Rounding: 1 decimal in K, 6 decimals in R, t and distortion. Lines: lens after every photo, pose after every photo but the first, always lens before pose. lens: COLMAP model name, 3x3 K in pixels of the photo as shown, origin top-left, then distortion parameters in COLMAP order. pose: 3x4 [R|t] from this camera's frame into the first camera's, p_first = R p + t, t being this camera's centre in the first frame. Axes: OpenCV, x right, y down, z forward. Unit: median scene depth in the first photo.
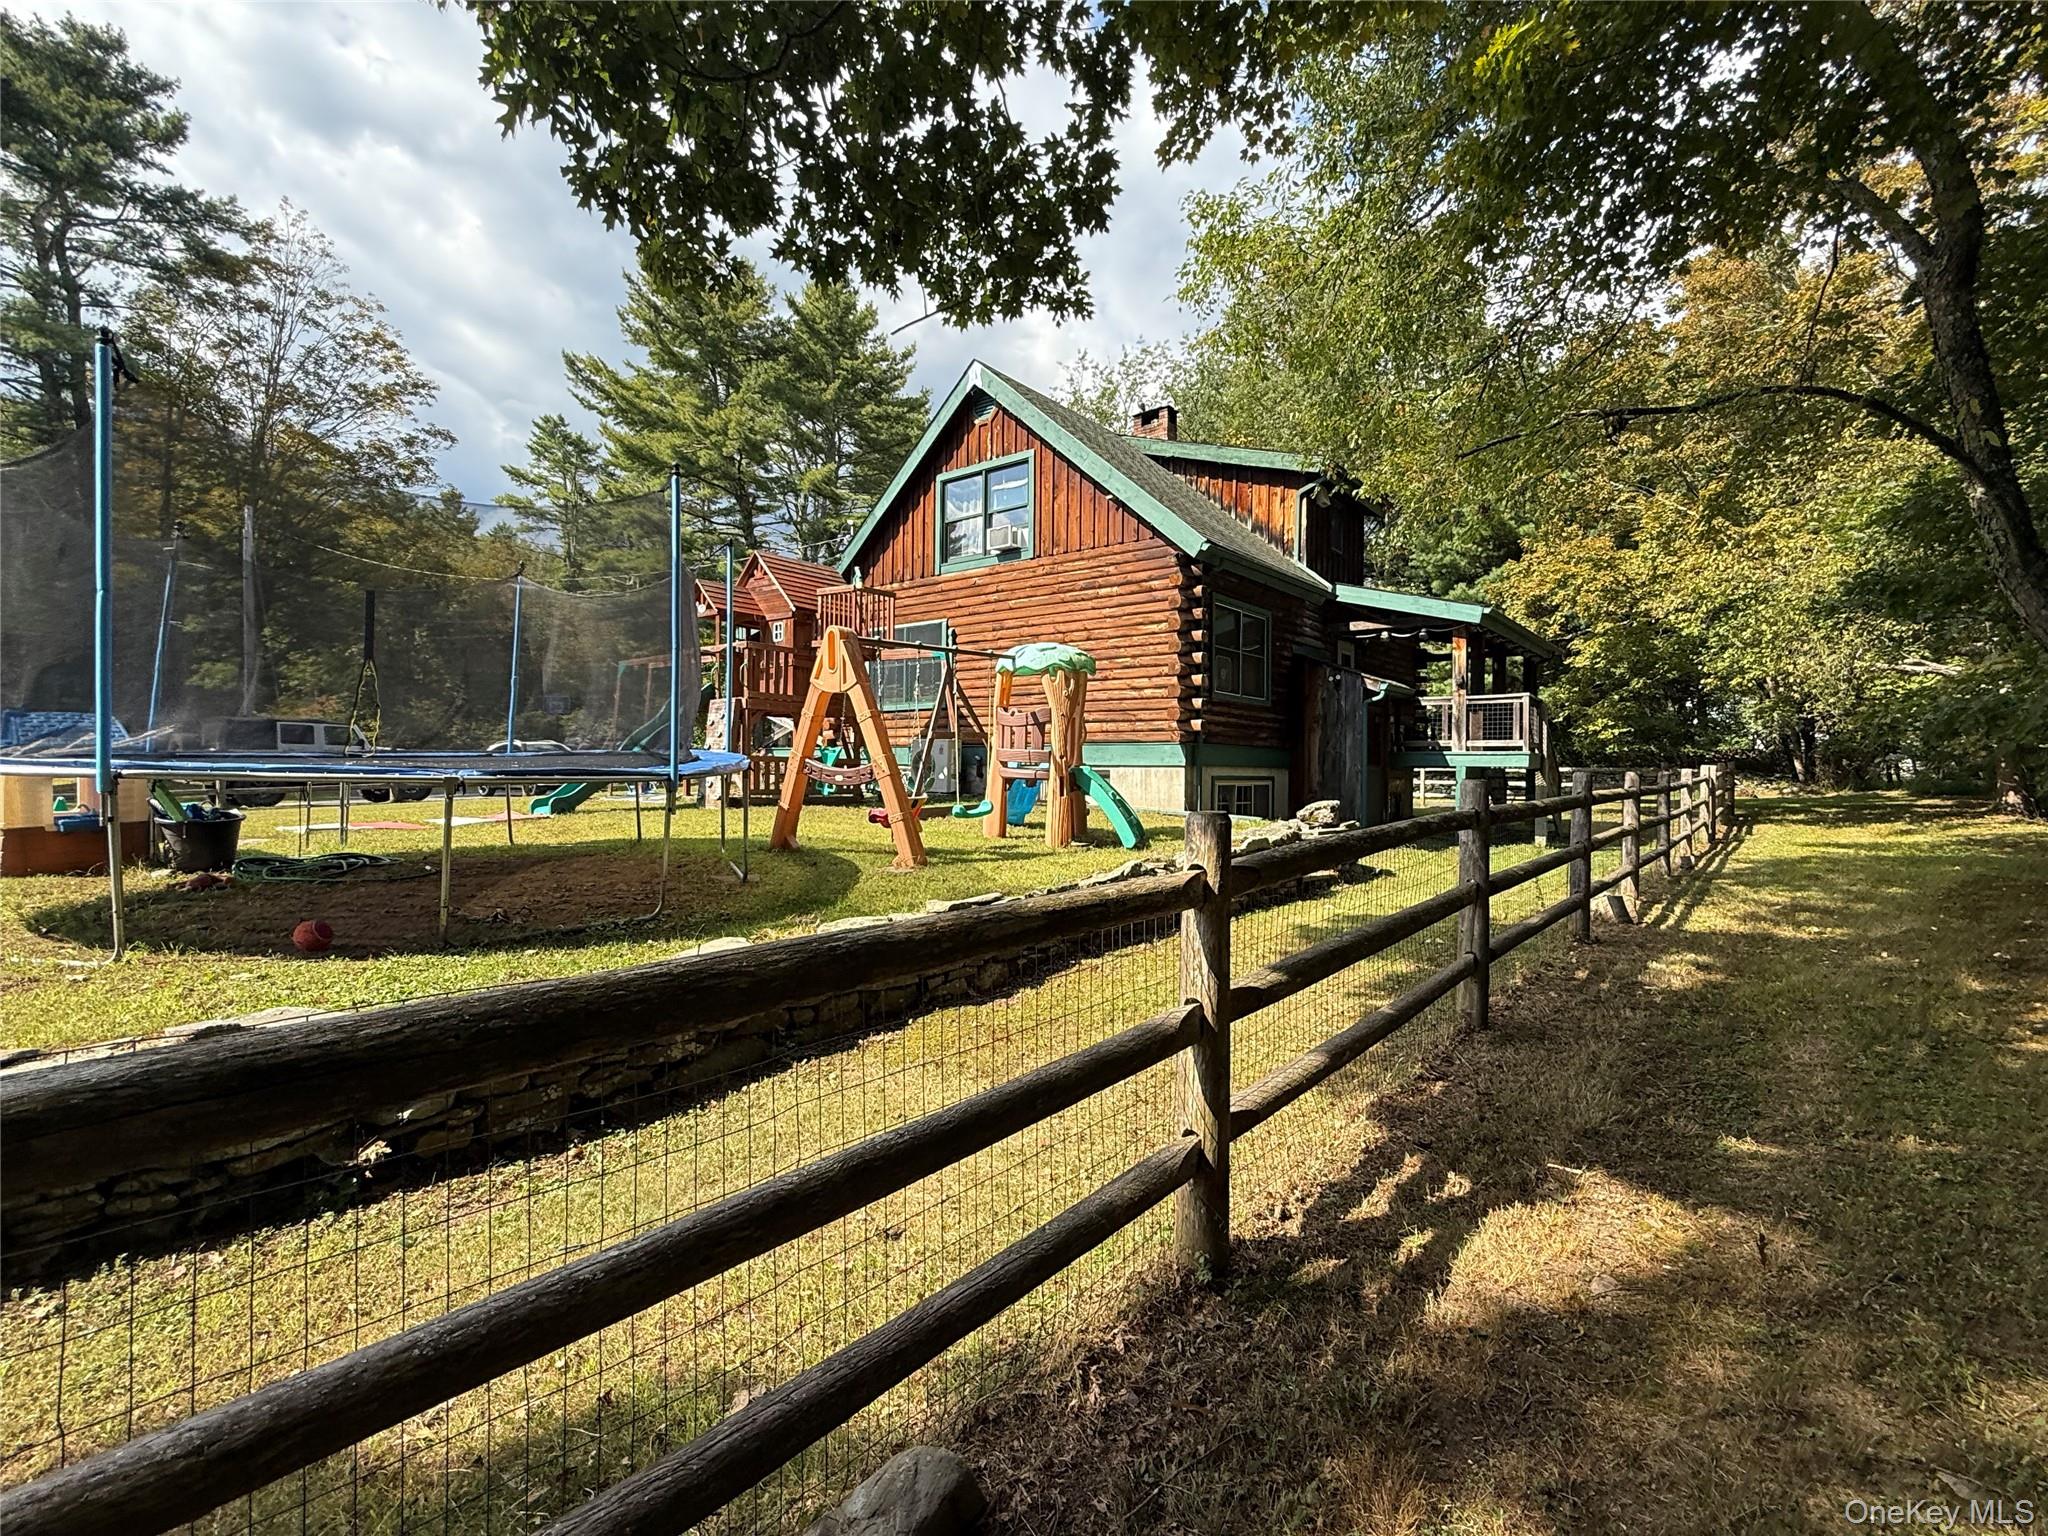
lens RADIAL K [[855.1, 0, 1024.0], [0, 855.1, 768.0], [0, 0, 1]] dist [-0.027764, 0.000145]
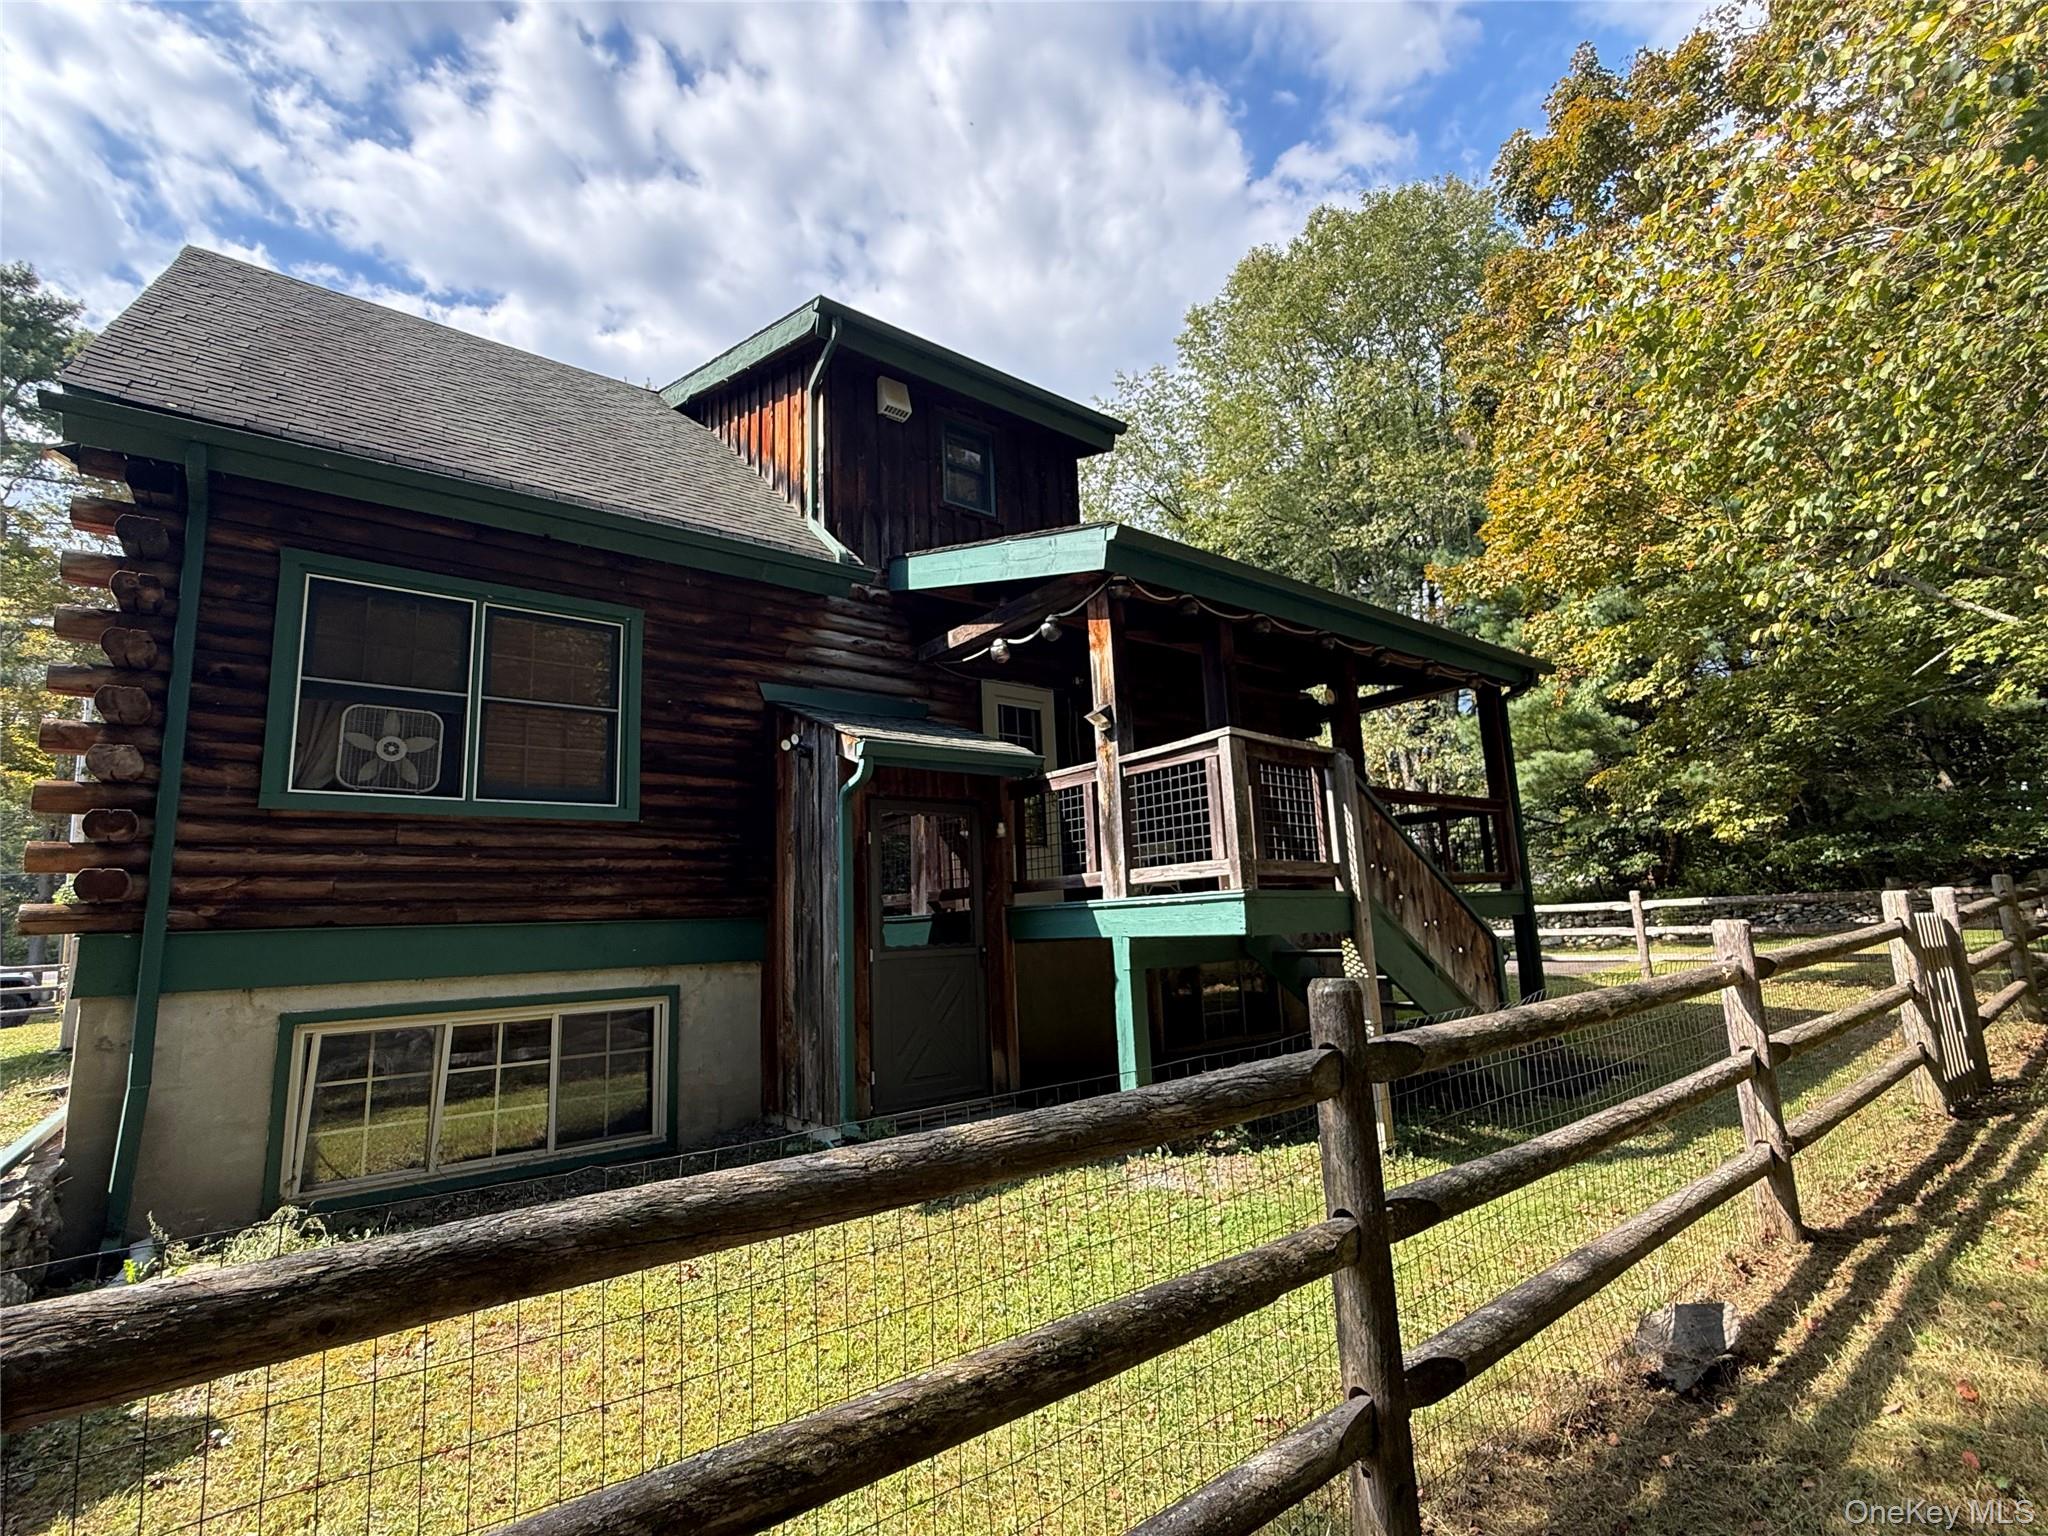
lens RADIAL K [[855.1, 0, 1024.0], [0, 855.1, 768.0], [0, 0, 1]] dist [-0.027764, 0.000145]
pose [[0.973396, -0.084409, -0.213016, 0.531351], [0.046671, 0.983222, -0.176339, -0.010568], [0.224326, 0.161706, 0.961004, 0.574616]]
